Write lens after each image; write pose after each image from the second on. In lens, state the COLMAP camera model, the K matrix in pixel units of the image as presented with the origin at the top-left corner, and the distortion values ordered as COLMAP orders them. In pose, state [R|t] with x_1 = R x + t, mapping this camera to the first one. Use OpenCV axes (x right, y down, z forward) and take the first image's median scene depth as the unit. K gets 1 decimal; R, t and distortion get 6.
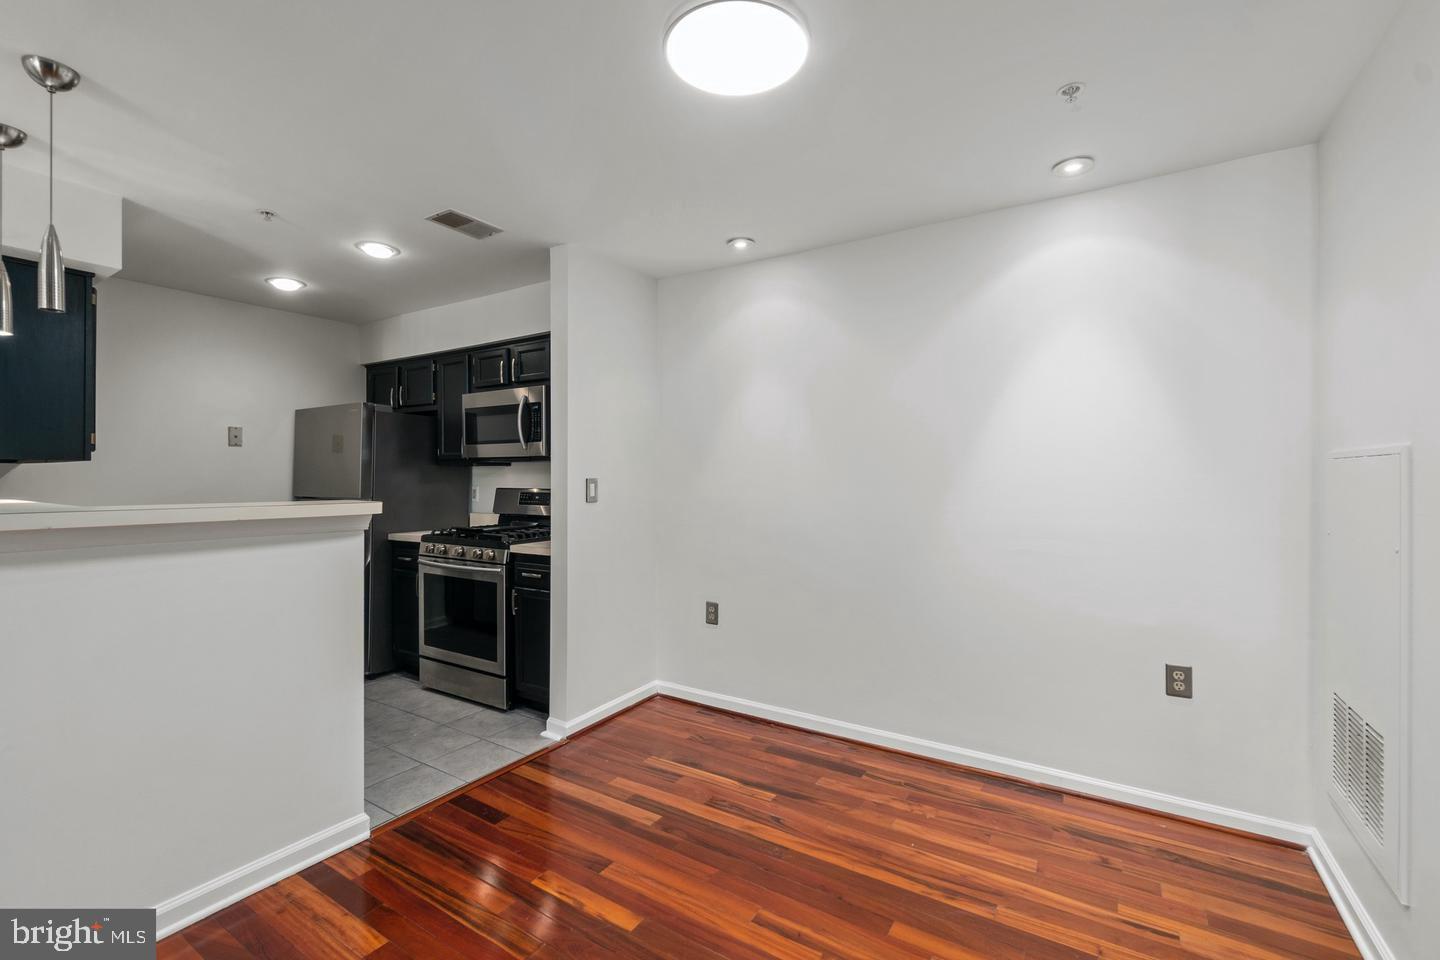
lens RADIAL K [[623.6, 0, 712.1], [0, 623.6, 479.6], [0, 0, 1]] dist [-0.002333, -0.000064]
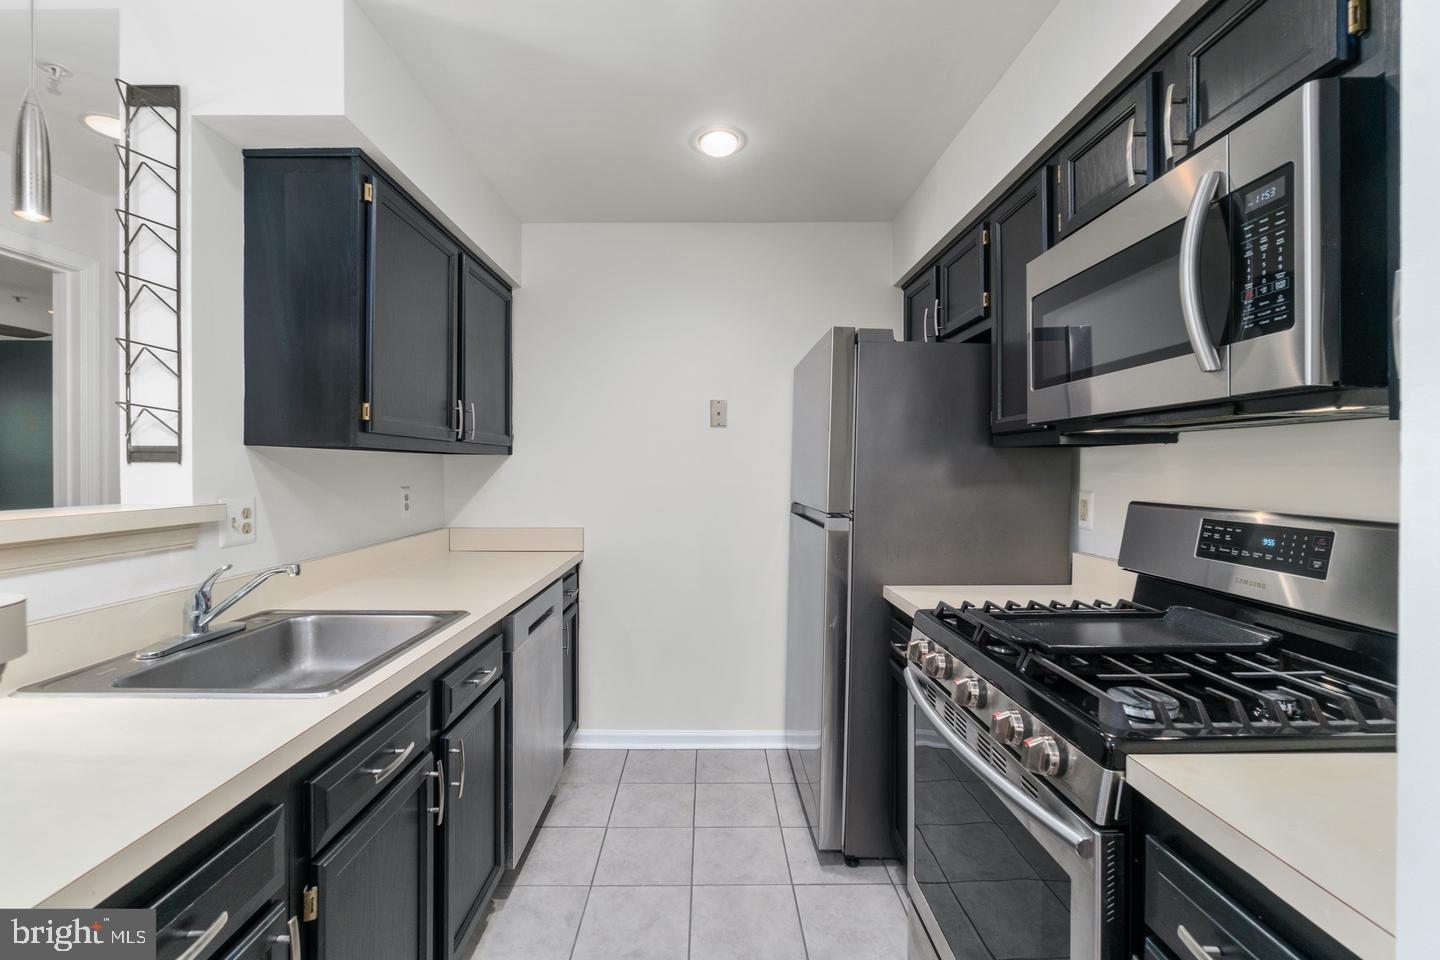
lens RADIAL K [[623.6, 0, 712.9], [0, 623.6, 469.5], [0, 0, 1]] dist [-0.002333, -0.000064]
pose [[0.539518, -0.000131, -0.841974, -0.187316], [-0.002588, 0.999995, -0.001814, -0.004528], [0.841970, 0.003158, 0.539515, 0.663787]]
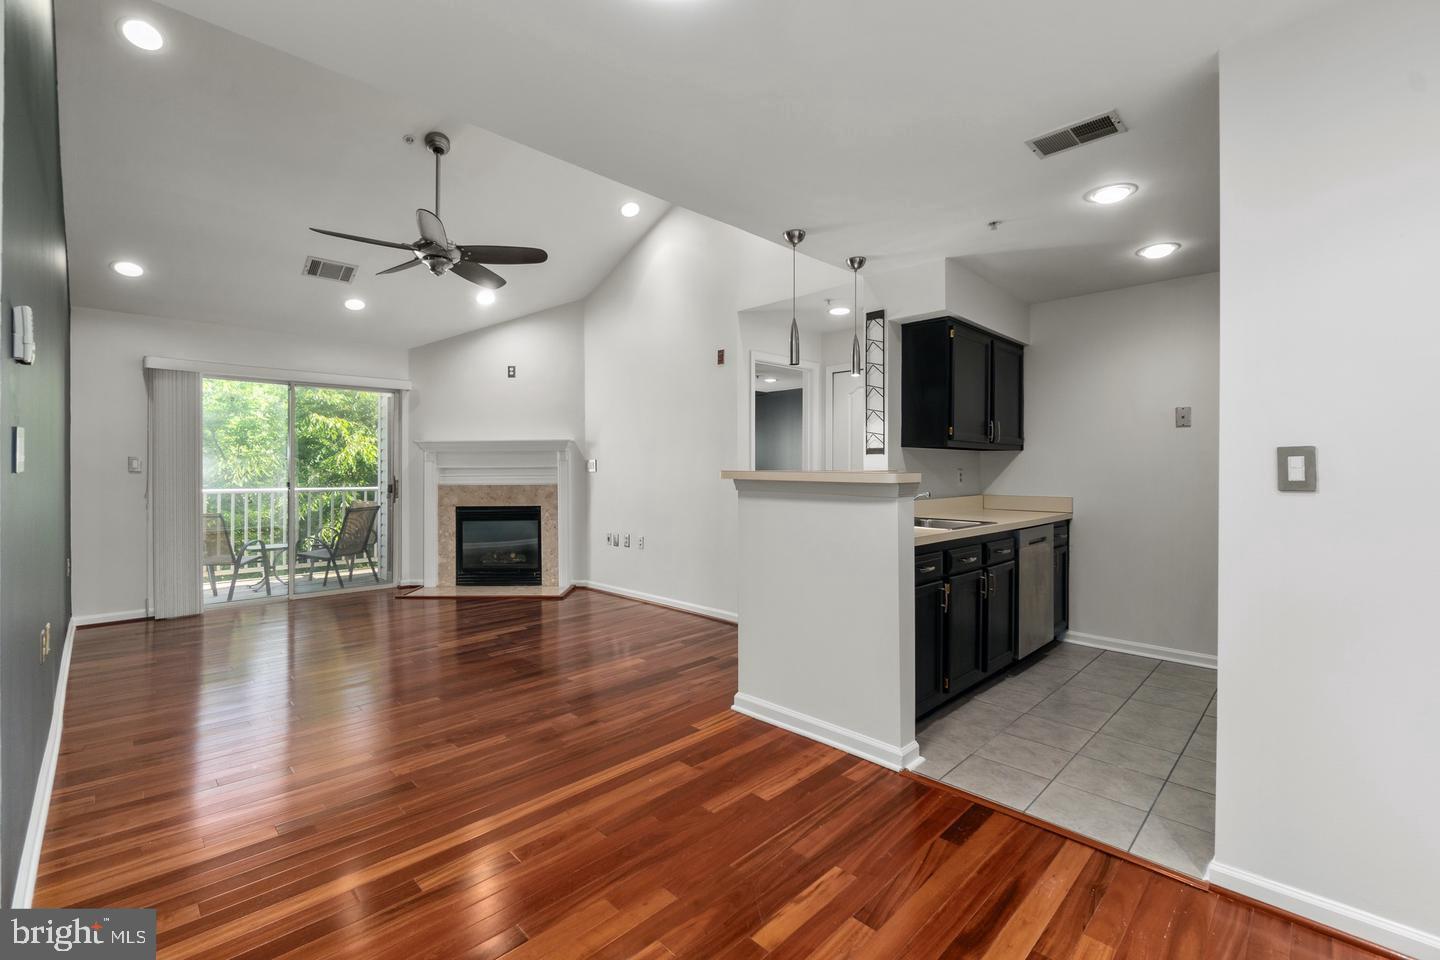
lens RADIAL K [[623.6, 0, 712.1], [0, 623.6, 470.3], [0, 0, 1]] dist [-0.002333, -0.000064]
pose [[-0.223070, 0.000905, -0.974802, 0.368000], [-0.006708, 0.999974, 0.002463, 0.017406], [0.974779, 0.007089, -0.223058, 0.545286]]
